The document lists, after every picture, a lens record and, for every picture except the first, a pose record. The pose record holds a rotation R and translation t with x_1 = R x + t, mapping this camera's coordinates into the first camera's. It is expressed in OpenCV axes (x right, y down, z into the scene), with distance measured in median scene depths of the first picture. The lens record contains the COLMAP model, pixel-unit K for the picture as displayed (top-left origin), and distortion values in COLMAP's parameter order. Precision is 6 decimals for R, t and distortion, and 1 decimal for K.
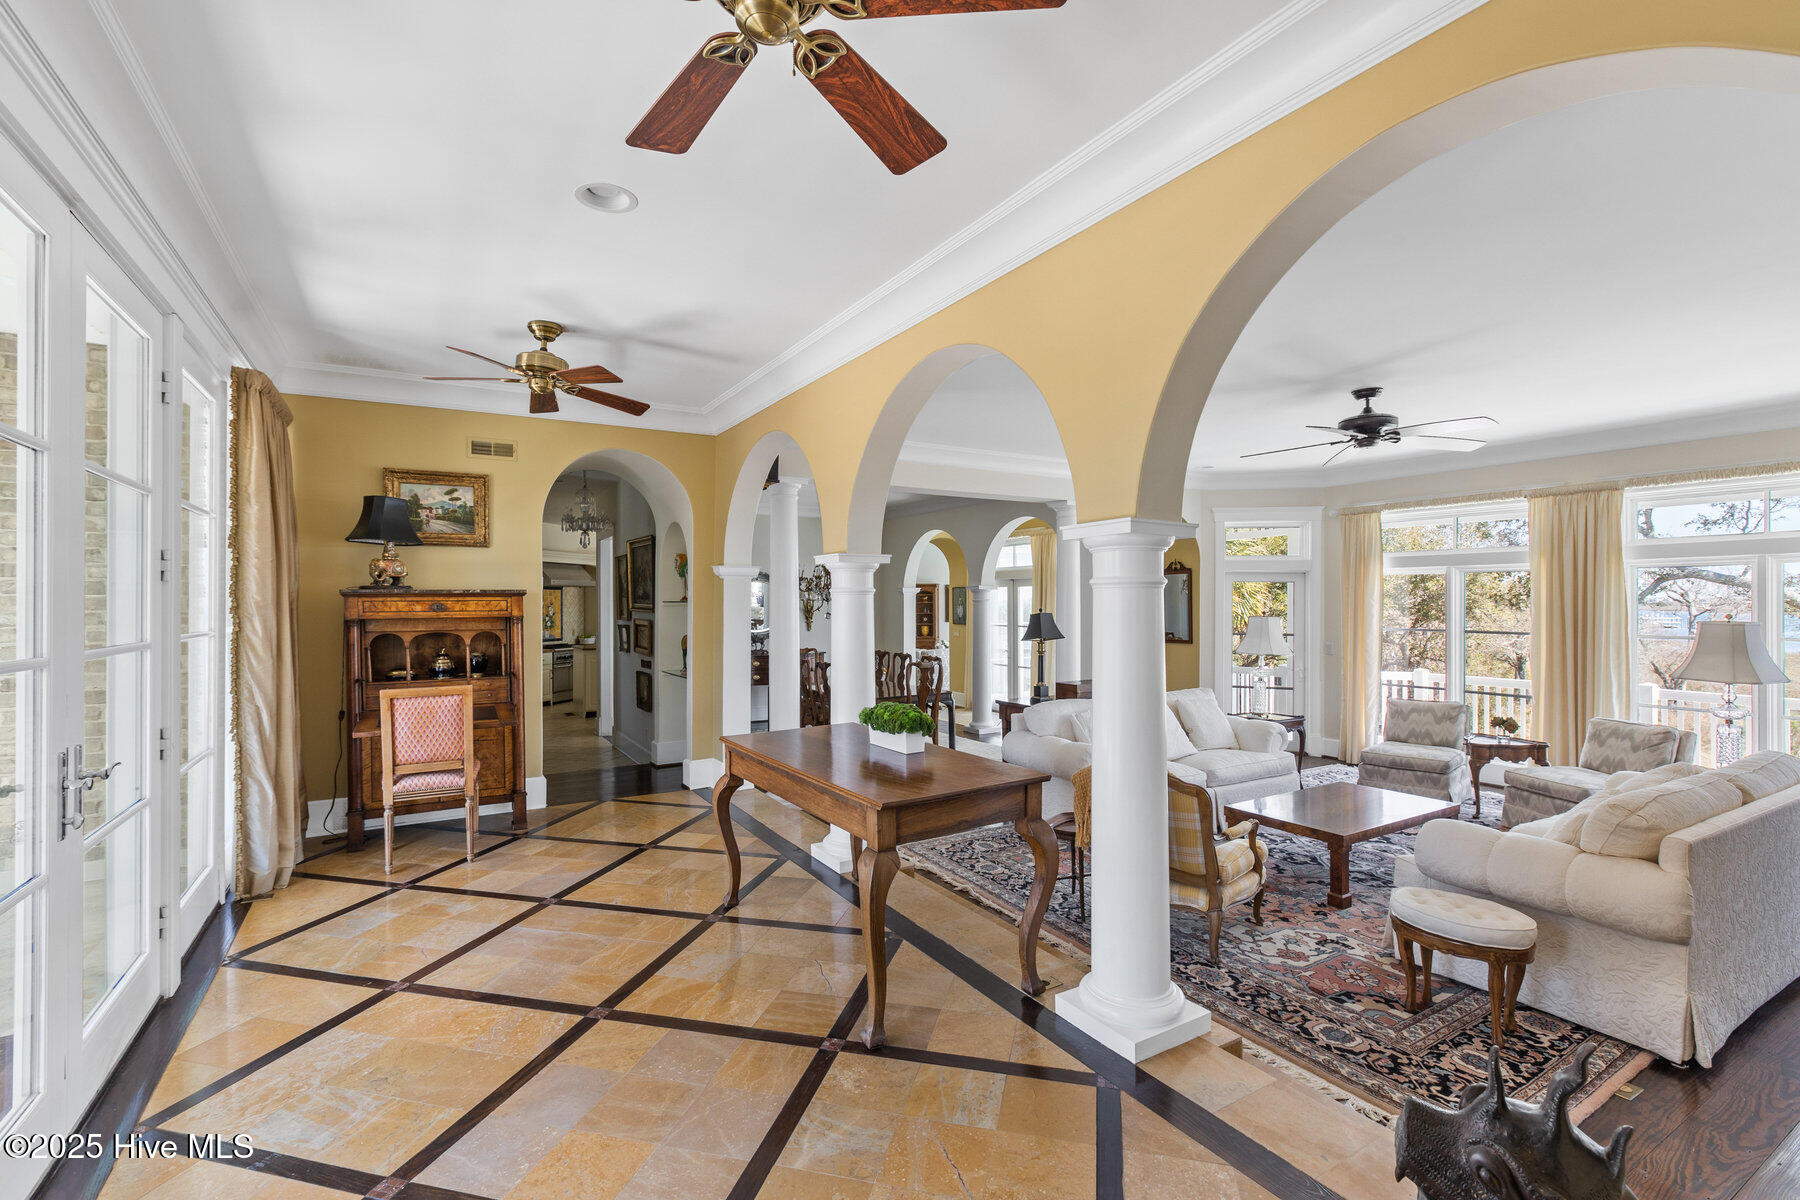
lens RADIAL K [[809.9, 0, 900.0], [0, 809.9, 600.0], [0, 0, 1]] dist [0.002125, 0.000224]
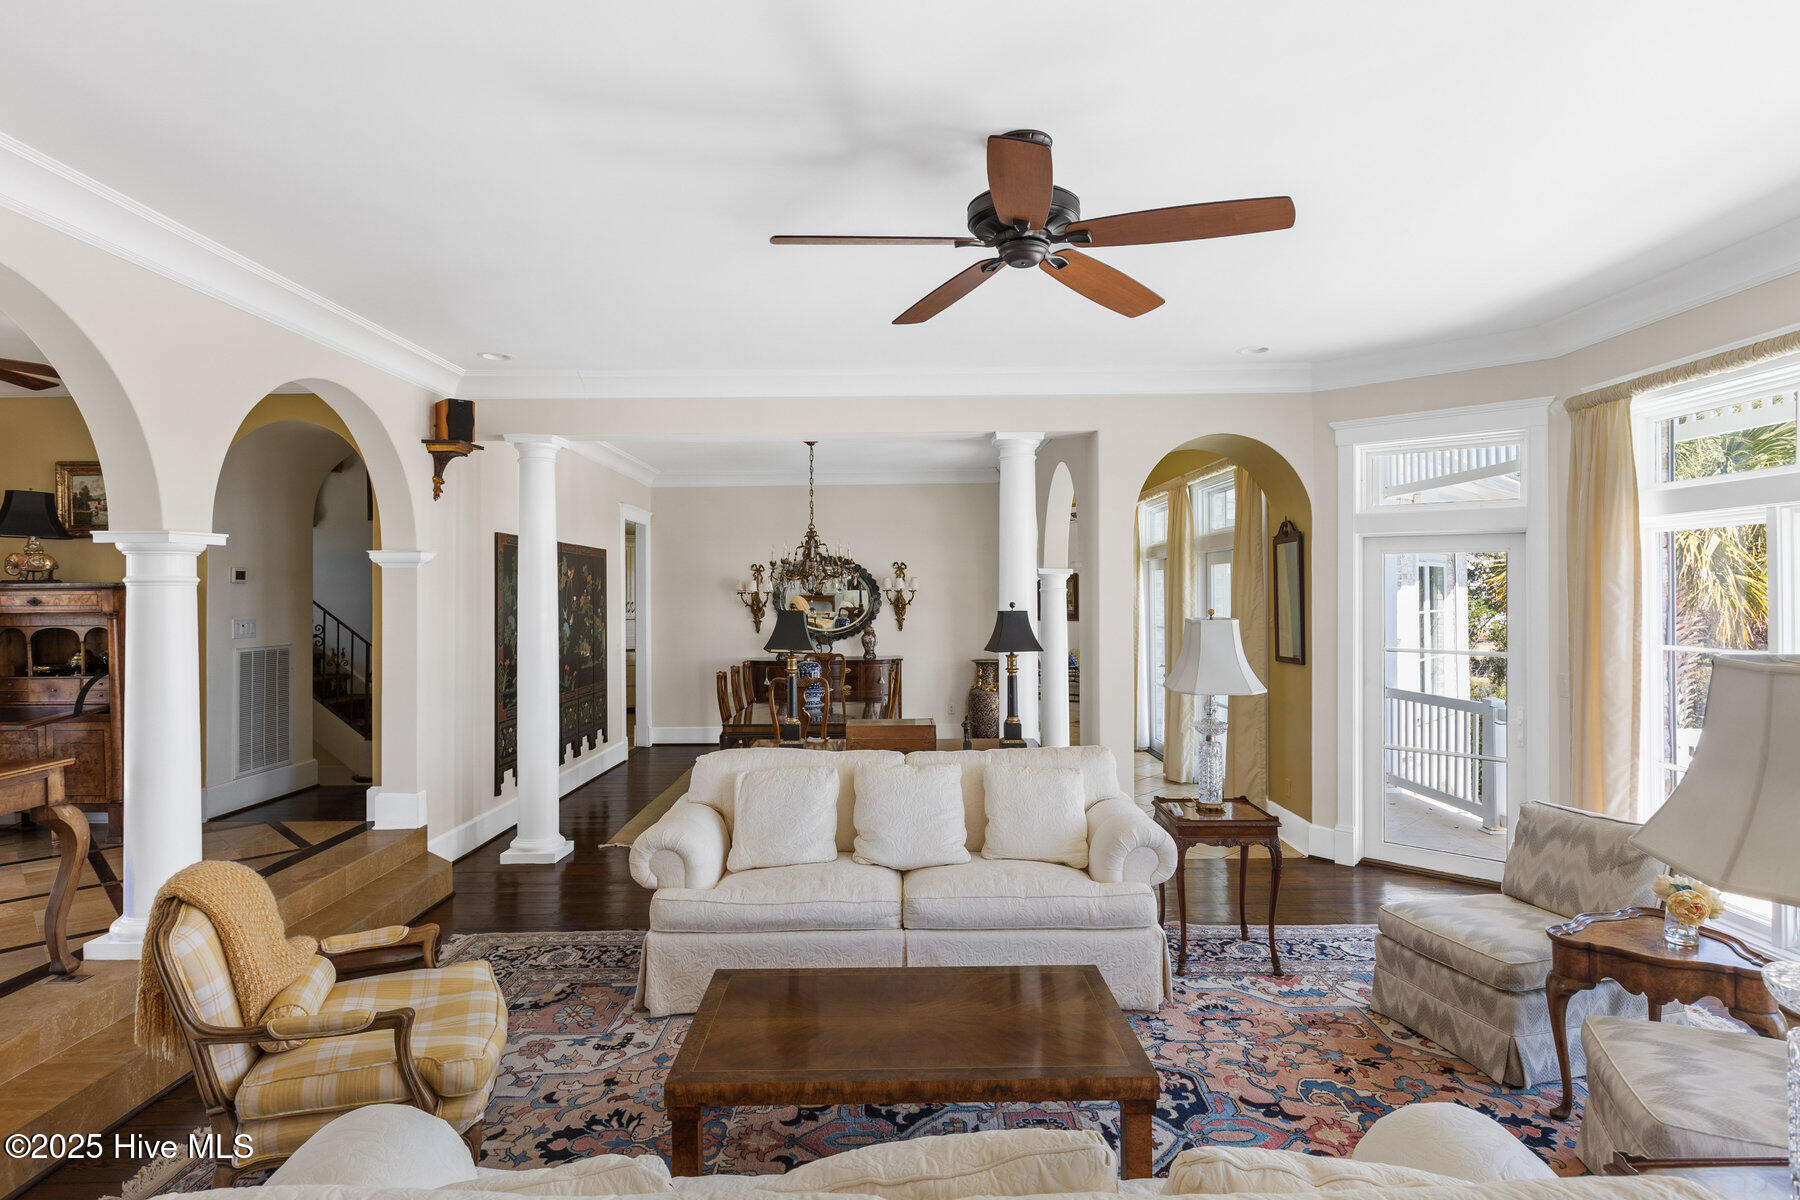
lens RADIAL K [[954.6, 0, 905.1], [0, 954.6, 588.5], [0, 0, 1]] dist [0.000033, -0.000212]
pose [[0.859047, -0.005793, -0.511865, 0.724918], [0.005353, 0.999983, -0.002334, 0.000704], [0.511870, -0.000735, 0.859063, 0.446072]]
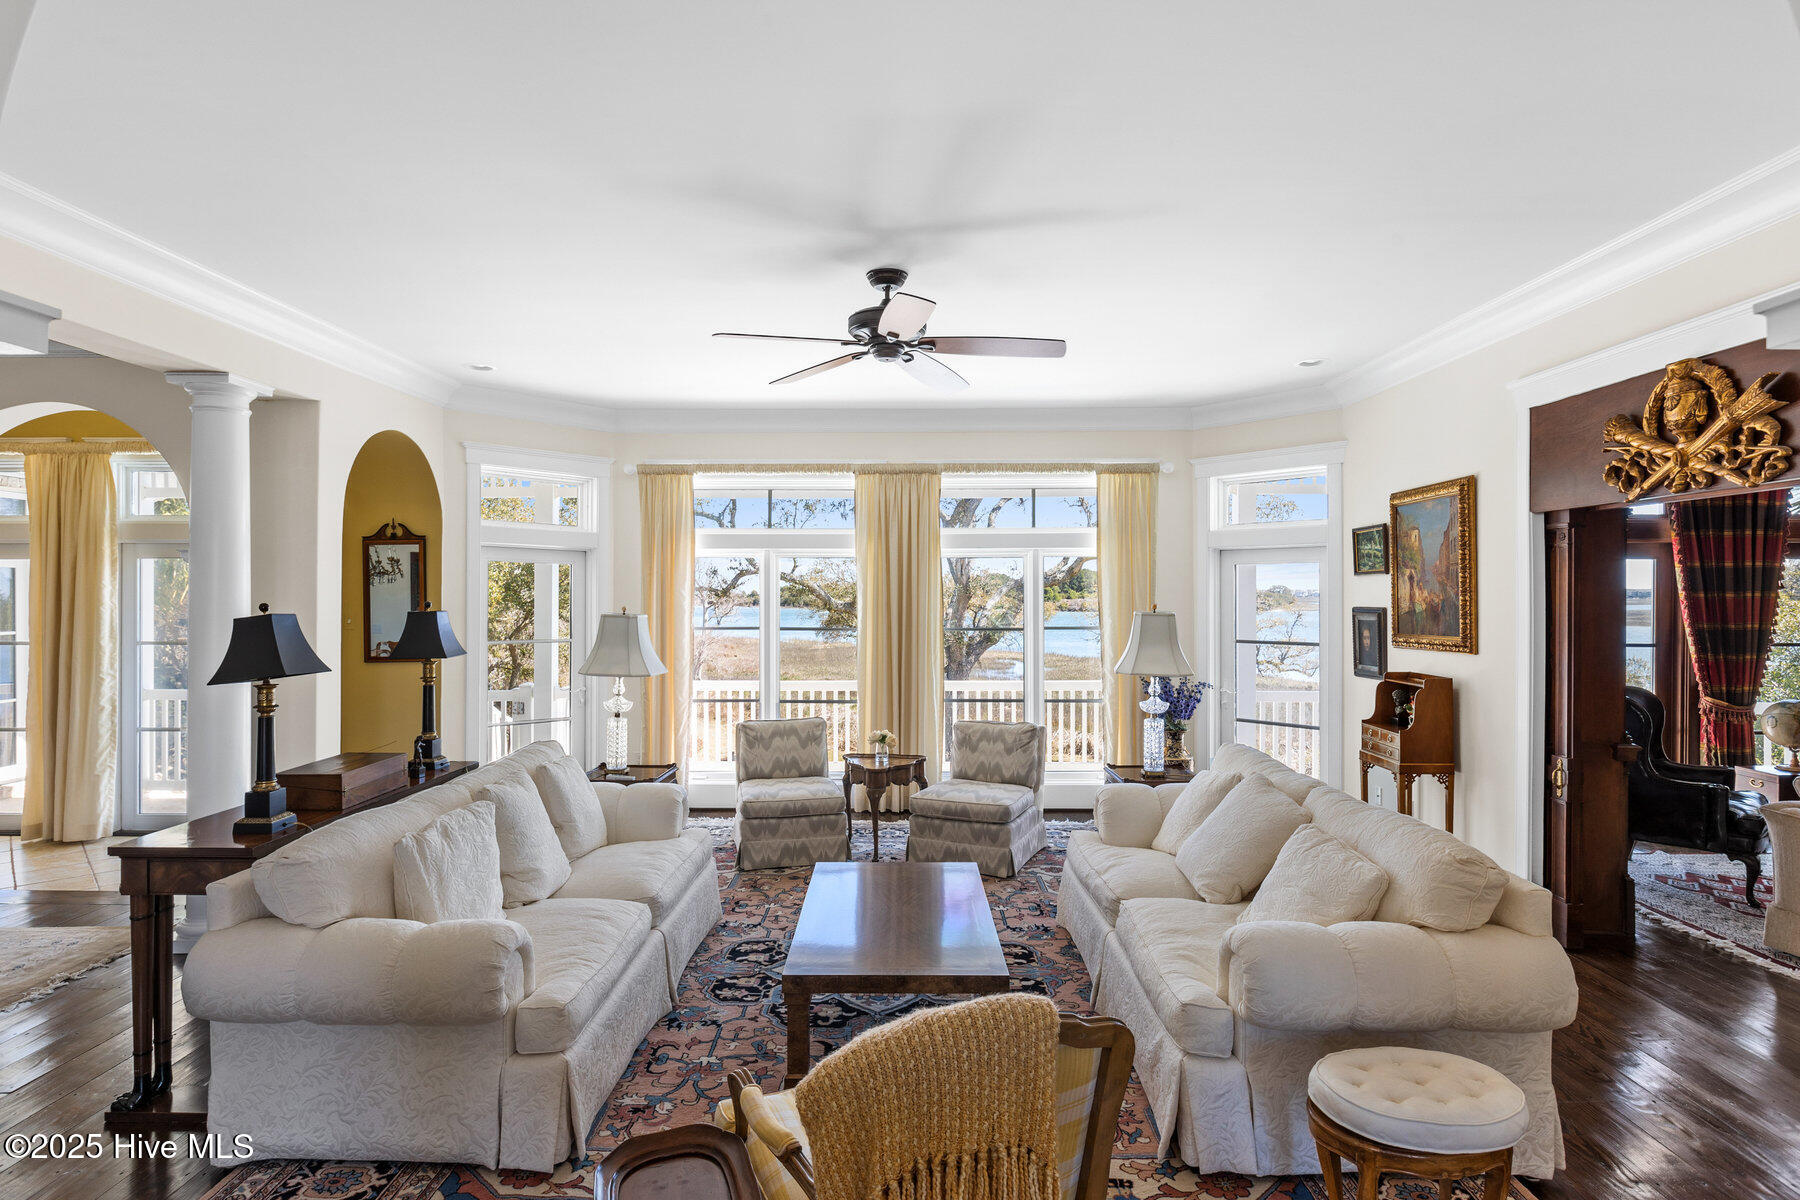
lens RADIAL K [[933.3, 0, 904.3], [0, 933.3, 596.2], [0, 0, 1]] dist [0.001727, 0.000104]
pose [[0.520392, 0.001051, 0.853927, -0.067817], [-0.003462, 0.999994, 0.000879, 0.005617], [-0.853921, -0.003413, 0.520392, 0.532474]]
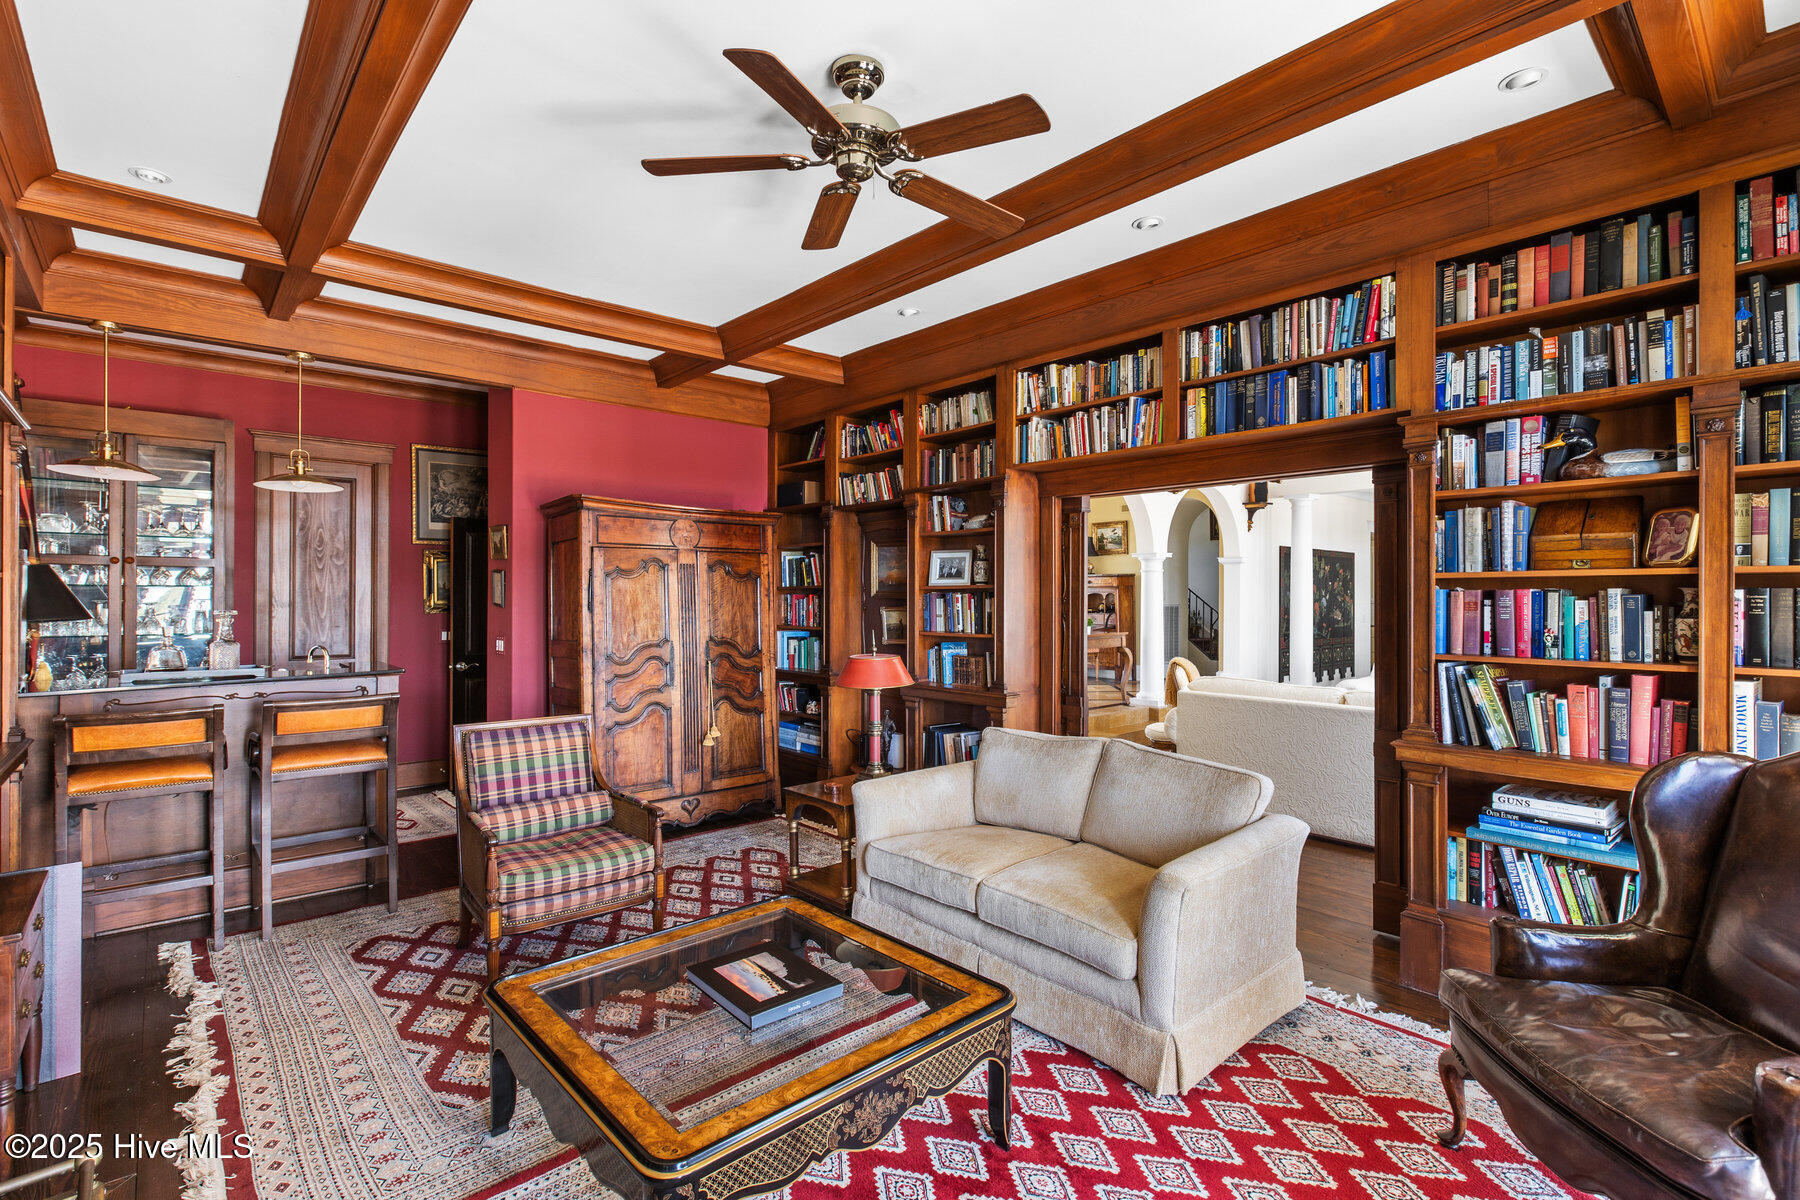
lens RADIAL K [[838.2, 0, 900.0], [0, 838.2, 600.0], [0, 0, 1]] dist [0.001065, 0.000121]
pose [[0.186924, 0.007780, -0.982344, 1.363997], [0.002714, 0.999961, 0.008436, 0.029554], [0.982371, -0.004243, 0.186895, 0.018383]]
